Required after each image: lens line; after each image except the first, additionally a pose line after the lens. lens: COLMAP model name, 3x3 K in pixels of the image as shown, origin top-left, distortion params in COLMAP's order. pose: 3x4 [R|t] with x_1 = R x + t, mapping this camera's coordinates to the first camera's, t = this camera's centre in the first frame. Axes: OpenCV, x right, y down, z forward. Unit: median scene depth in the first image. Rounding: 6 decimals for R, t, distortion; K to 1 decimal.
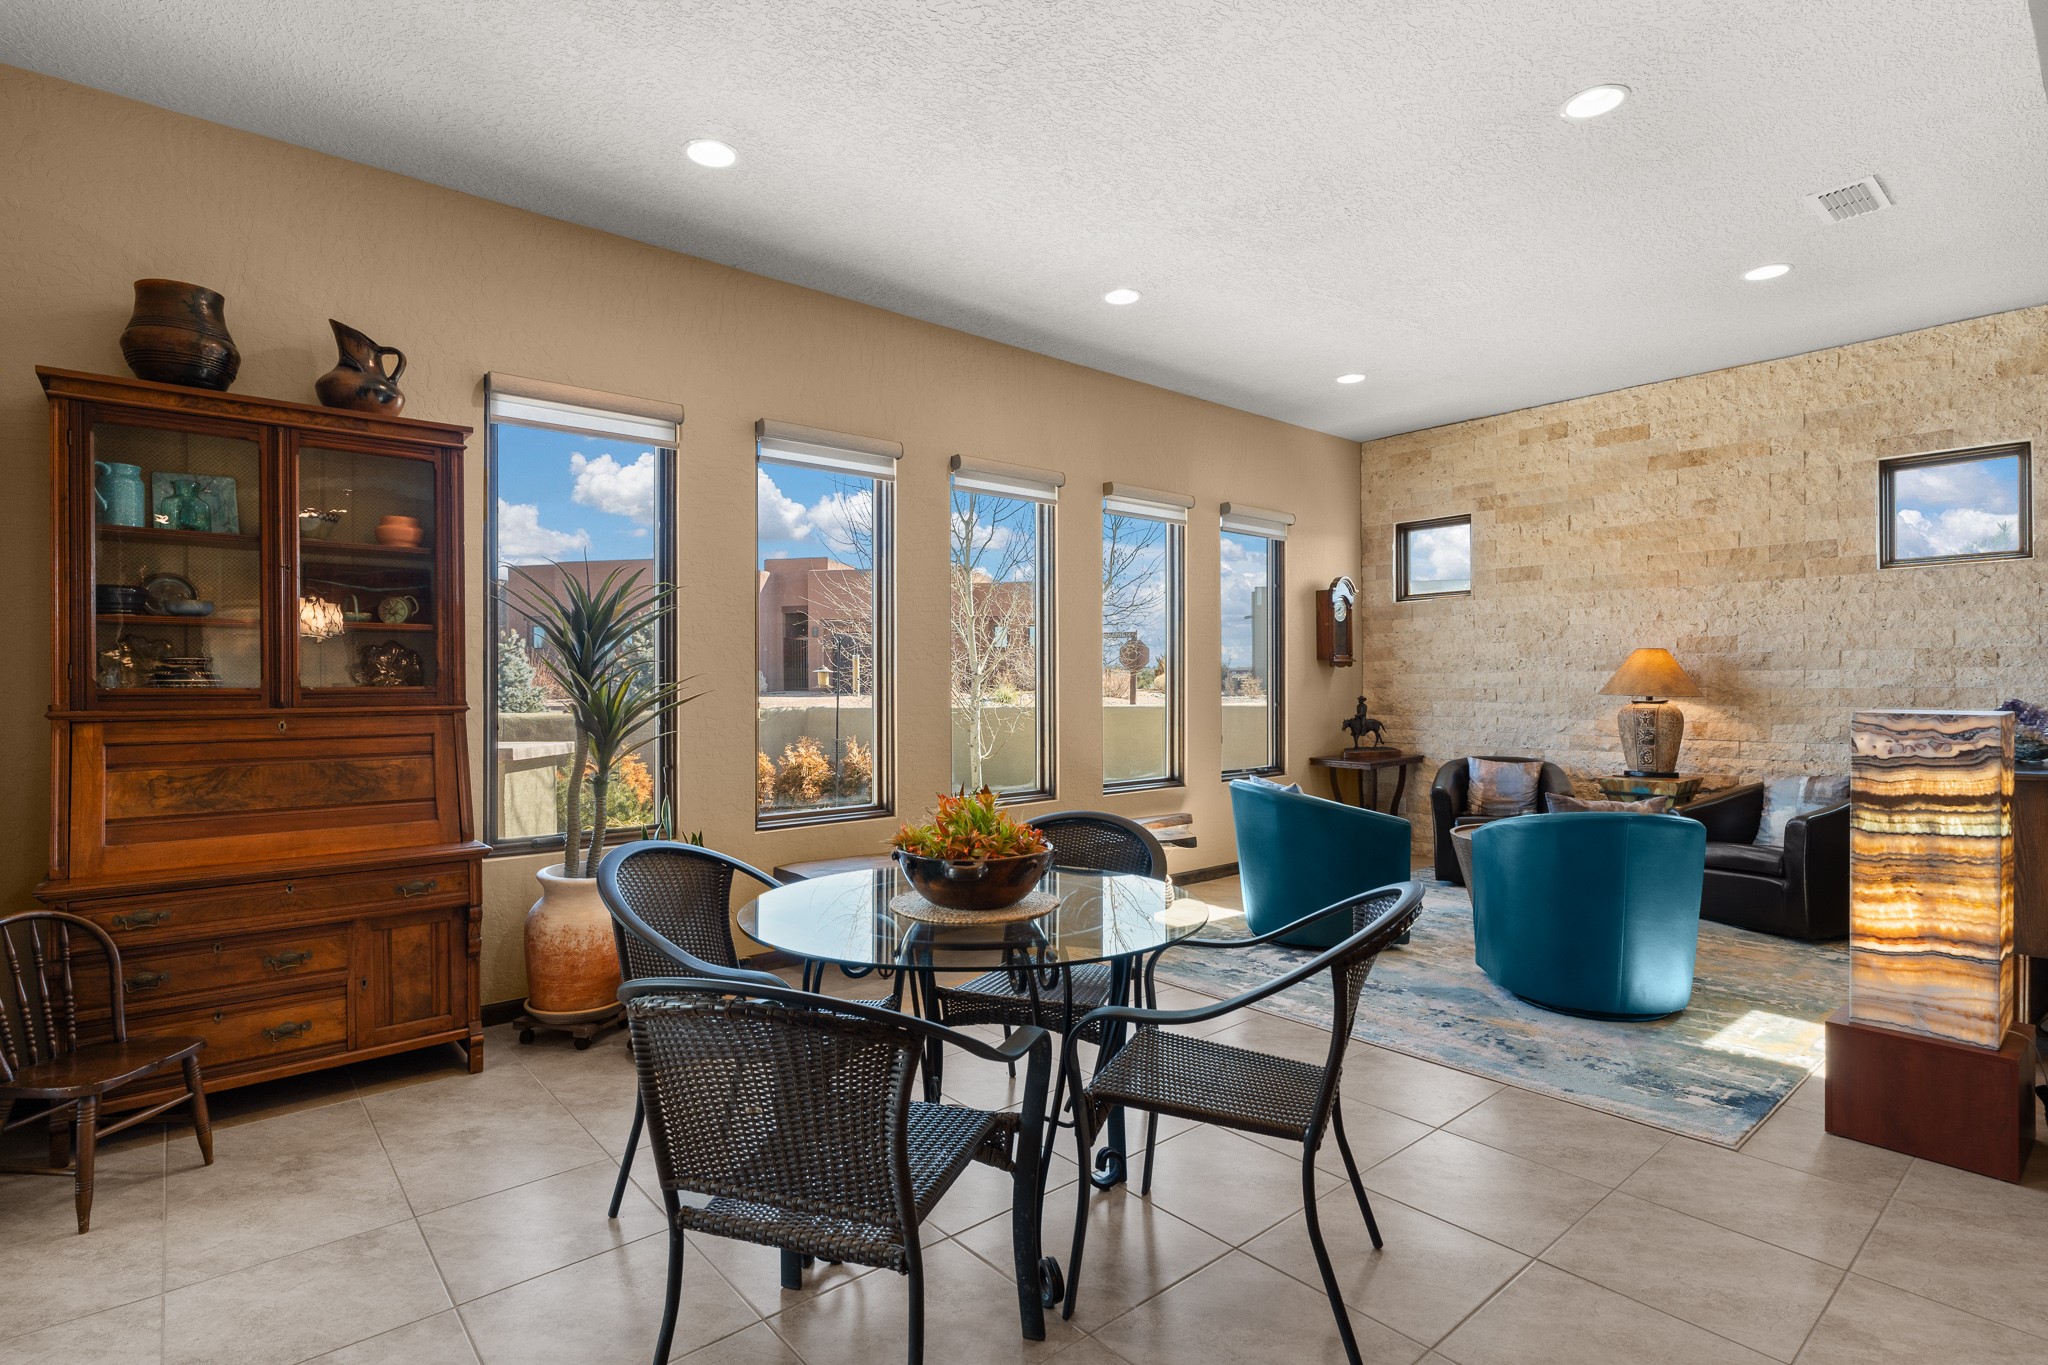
lens RADIAL K [[1029.6, 0, 1029.3], [0, 1029.6, 673.4], [0, 0, 1]] dist [0.000424, -0.000220]
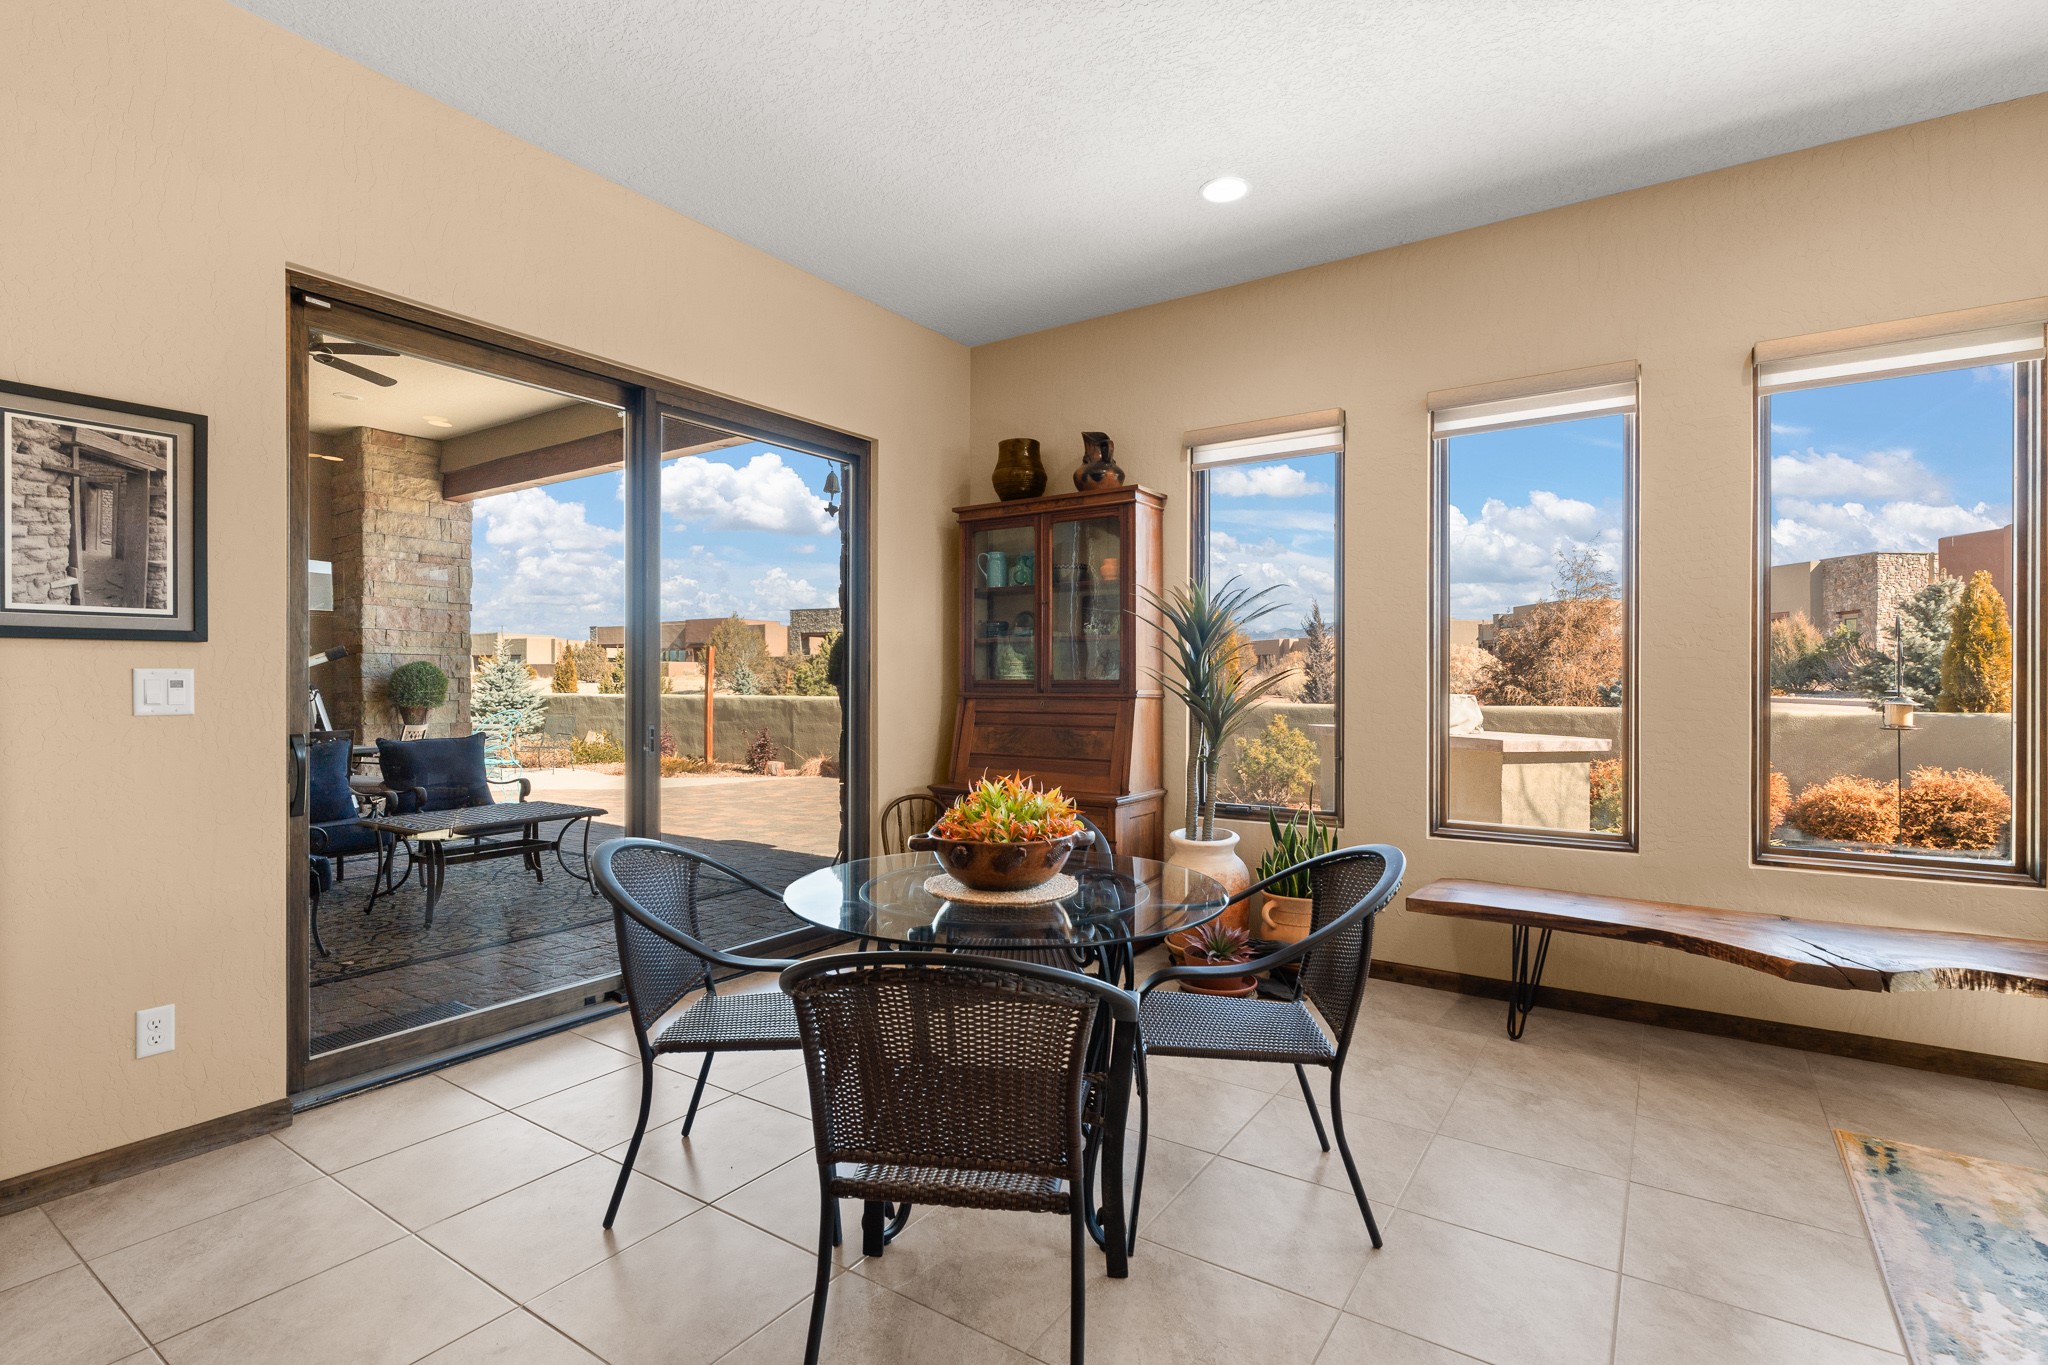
lens RADIAL K [[958.8, 0, 1029.7], [0, 958.8, 691.9], [0, 0, 1]] dist [-0.001468, -0.000040]
pose [[0.270109, 0.017578, -0.962669, 0.646149], [0.007218, 0.999768, 0.020281, 0.002074], [0.962803, -0.012427, 0.269919, 0.563398]]
